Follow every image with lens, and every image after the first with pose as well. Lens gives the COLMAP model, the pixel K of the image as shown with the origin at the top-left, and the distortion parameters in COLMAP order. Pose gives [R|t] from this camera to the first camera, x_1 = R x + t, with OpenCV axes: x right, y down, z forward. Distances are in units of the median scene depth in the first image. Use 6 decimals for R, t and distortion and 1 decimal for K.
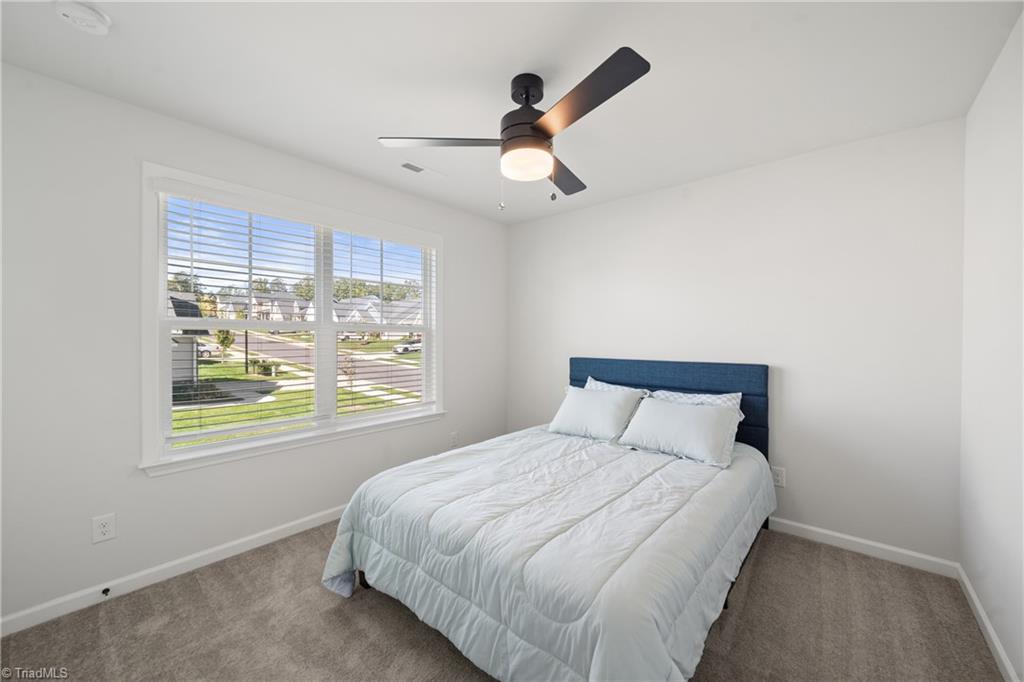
lens RADIAL K [[393.4, 0, 518.8], [0, 393.4, 340.4], [0, 0, 1]] dist [-0.006064, 0.000215]
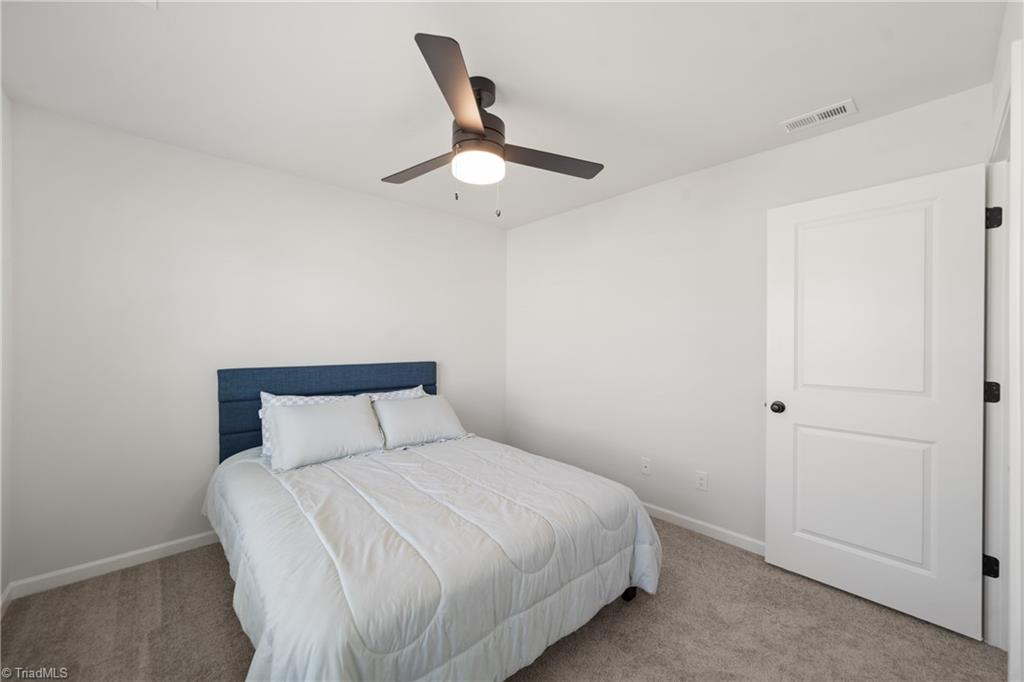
lens RADIAL K [[393.4, 0, 518.8], [0, 393.4, 340.4], [0, 0, 1]] dist [-0.006064, 0.000215]
pose [[0.118513, 0.002234, 0.992950, -0.682040], [-0.003115, 0.999993, -0.001878, -0.009707], [-0.992948, -0.002871, 0.118520, 0.551836]]
